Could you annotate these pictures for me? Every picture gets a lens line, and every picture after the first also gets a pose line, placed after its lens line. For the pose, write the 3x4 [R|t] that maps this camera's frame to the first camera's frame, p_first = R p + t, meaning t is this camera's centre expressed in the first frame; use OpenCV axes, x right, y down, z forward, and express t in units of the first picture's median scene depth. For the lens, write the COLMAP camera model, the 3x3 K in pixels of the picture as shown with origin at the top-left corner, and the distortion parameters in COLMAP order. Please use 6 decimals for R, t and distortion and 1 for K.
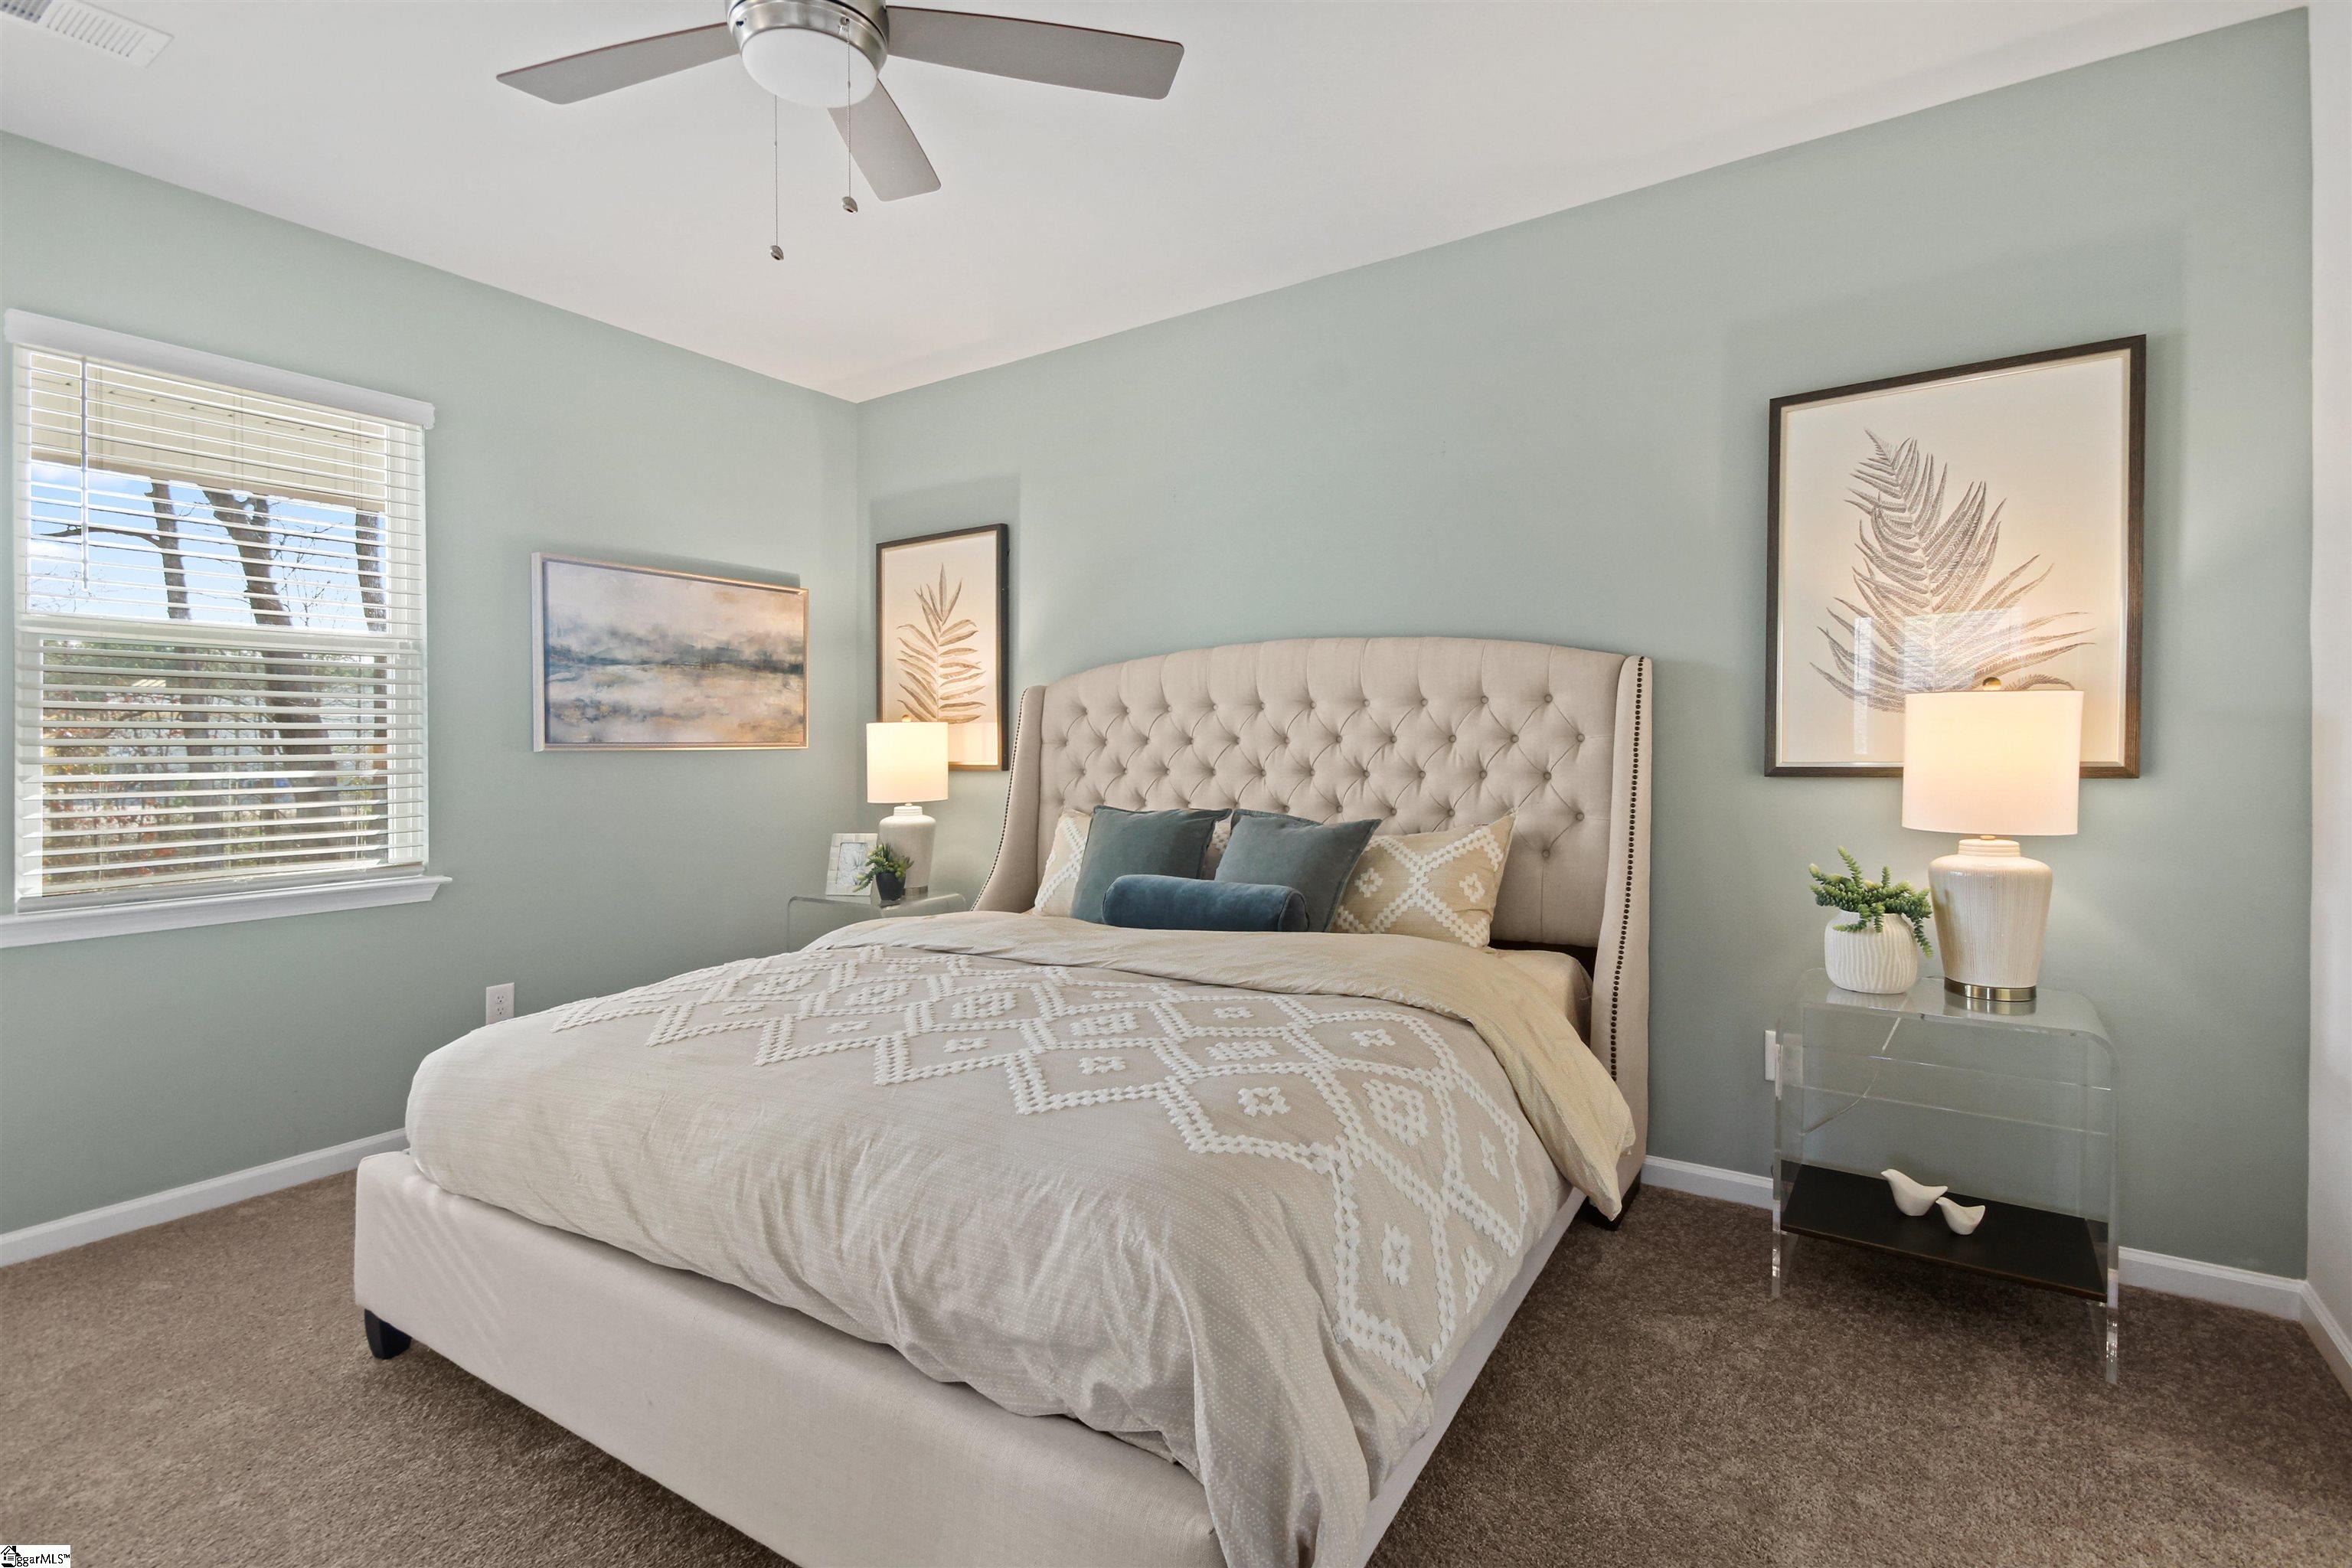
lens RADIAL K [[1132.2, 0, 1171.1], [0, 1132.2, 752.7], [0, 0, 1]] dist [-0.000555, -0.000148]
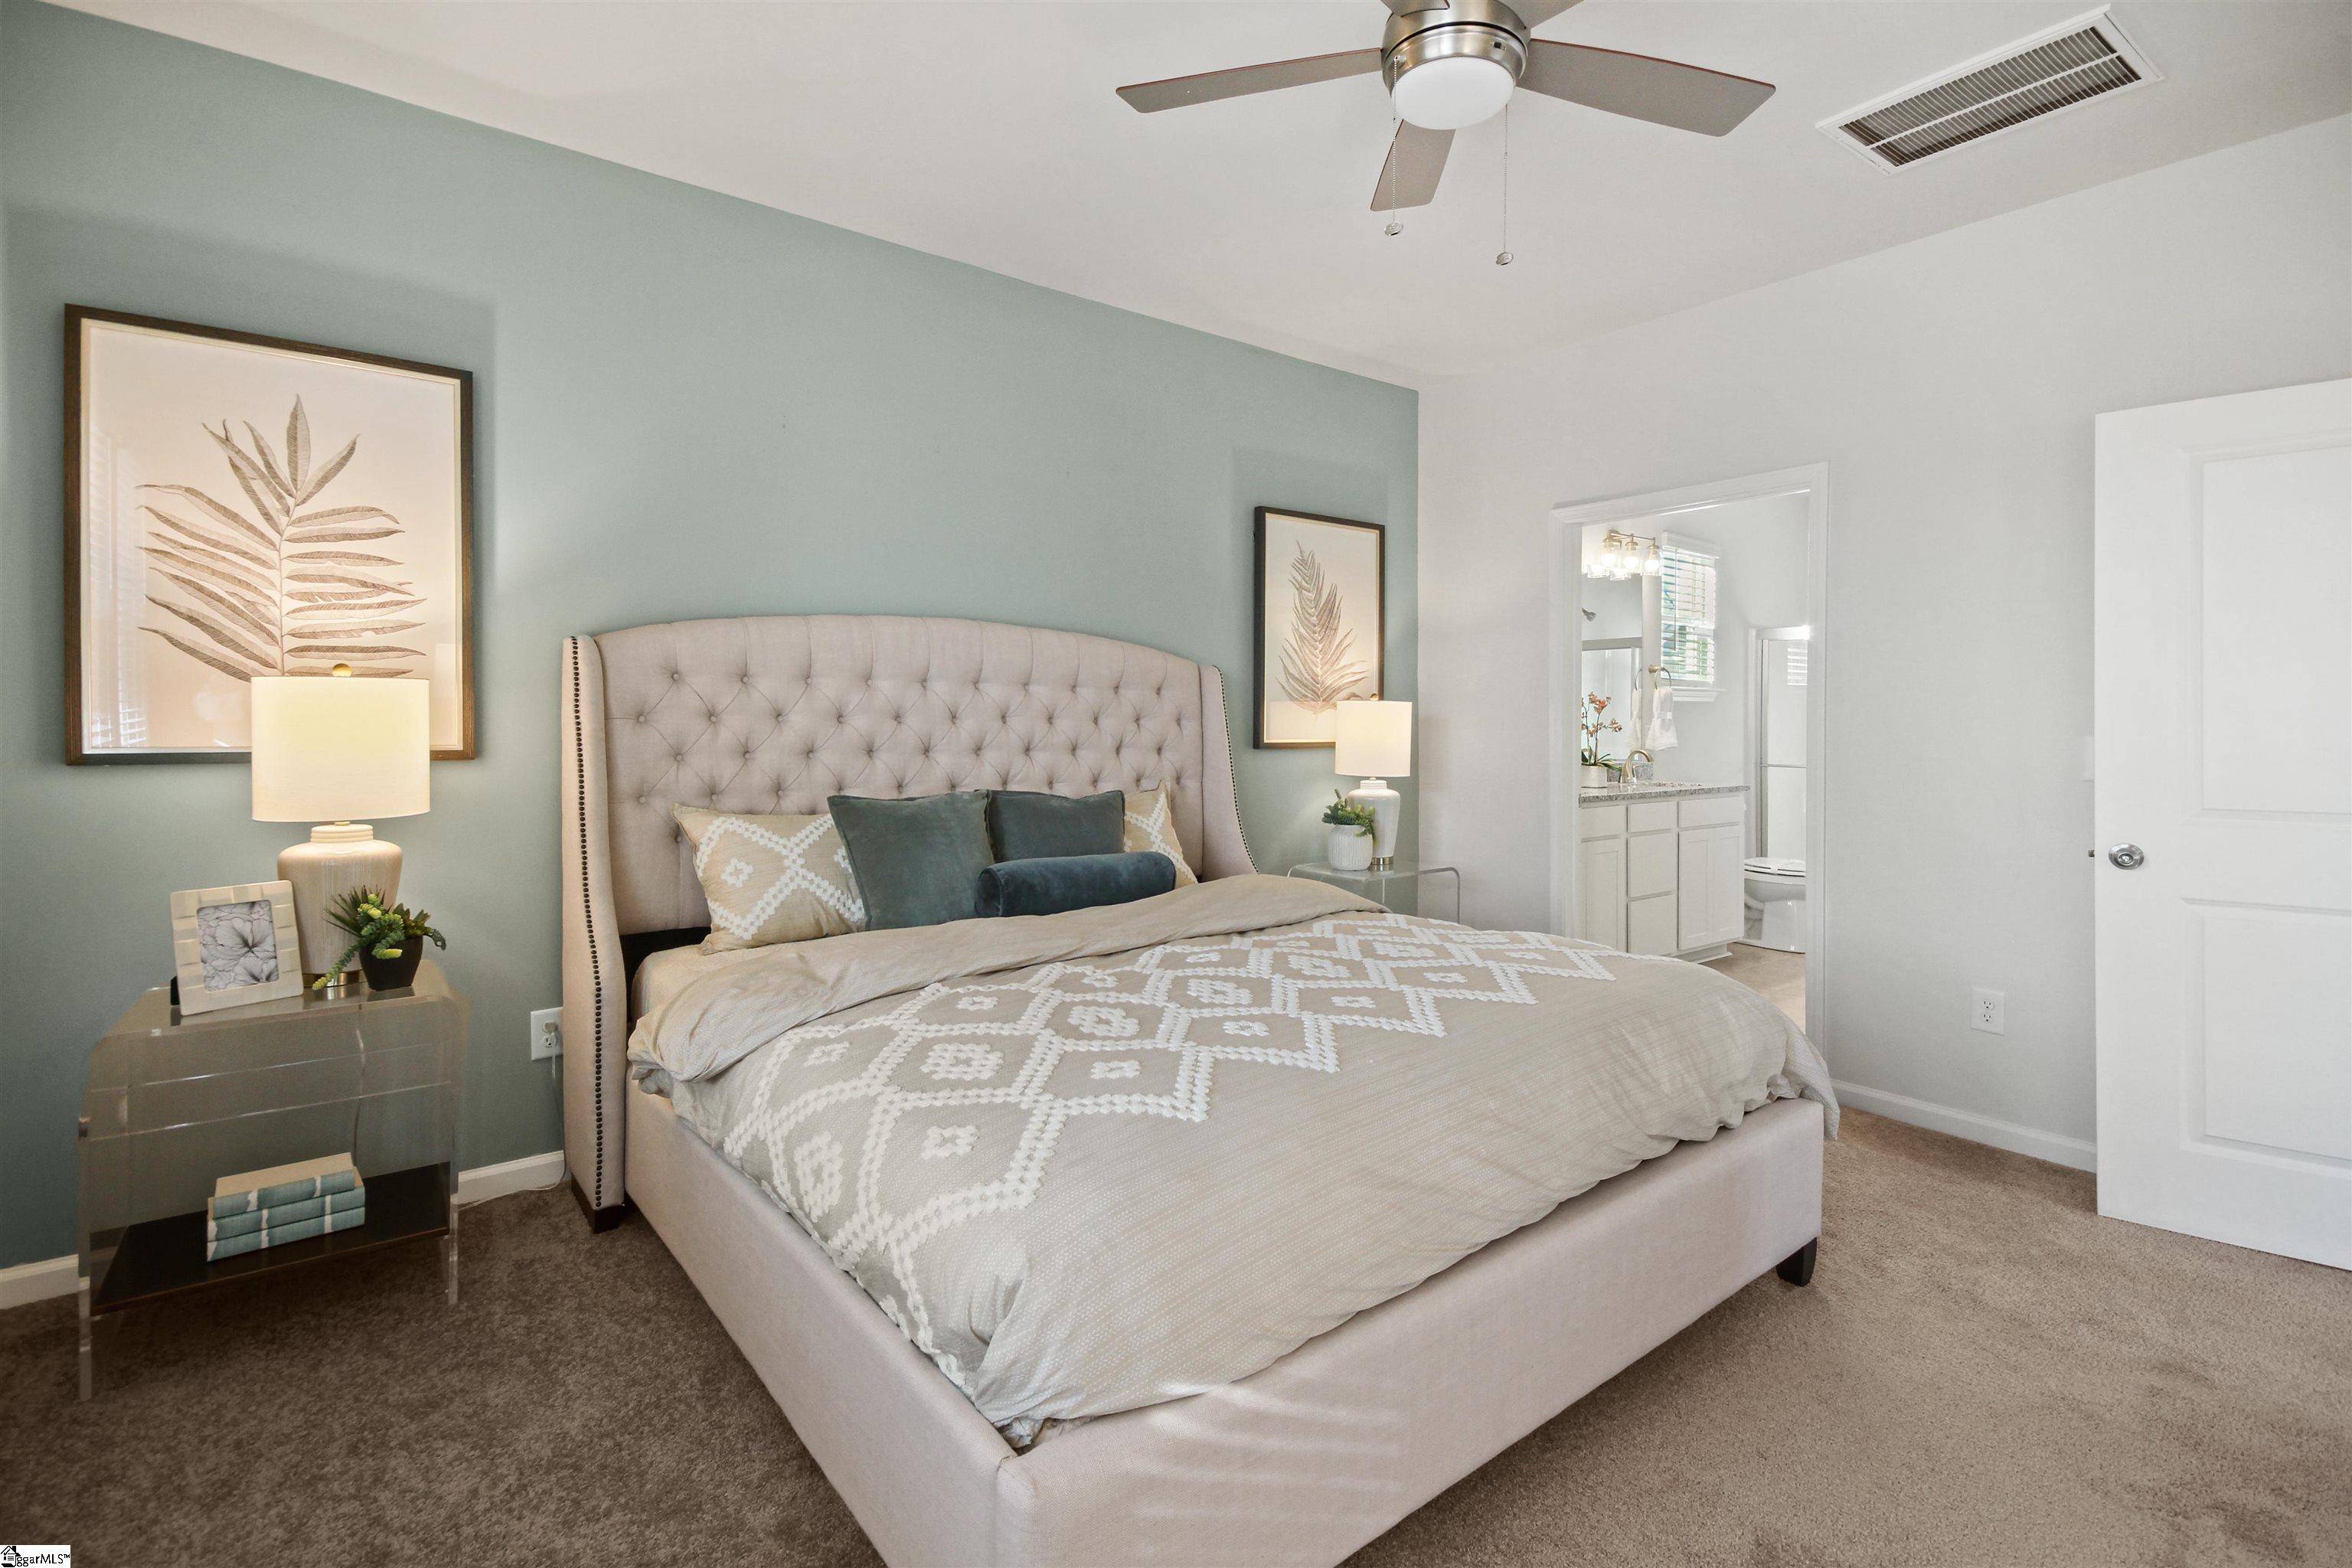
lens RADIAL K [[1079.0, 0, 1170.1], [0, 1079.0, 772.8], [0, 0, 1]] dist [0.026276, -0.000049]
pose [[0.319443, -0.031695, 0.947075, -0.653734], [-0.000314, 0.999437, 0.033553, 0.003487], [-0.947605, -0.011016, 0.319253, 0.450159]]
